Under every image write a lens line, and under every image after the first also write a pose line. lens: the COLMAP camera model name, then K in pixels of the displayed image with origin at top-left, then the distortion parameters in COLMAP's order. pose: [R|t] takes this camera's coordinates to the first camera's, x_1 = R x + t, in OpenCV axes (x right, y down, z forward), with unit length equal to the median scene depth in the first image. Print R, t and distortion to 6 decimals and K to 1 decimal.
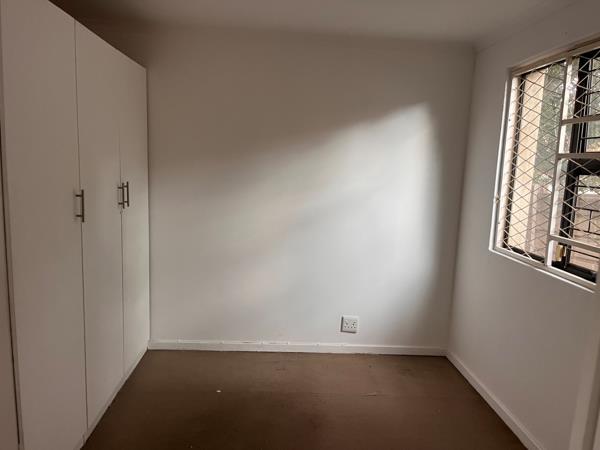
lens RADIAL K [[450.5, 0, 300.0], [0, 450.5, 225.0], [0, 0, 1]] dist [0.084242, -0.133425]
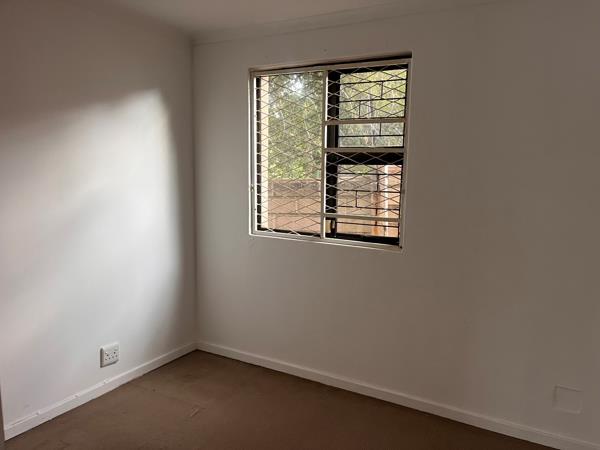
lens RADIAL K [[450.5, 0, 300.0], [0, 450.5, 225.0], [0, 0, 1]] dist [0.084242, -0.133425]
pose [[0.527467, -0.132857, 0.839123, -0.434645], [0.114868, 0.989780, 0.084505, -0.047076], [-0.841774, 0.051815, 0.537338, 0.315142]]
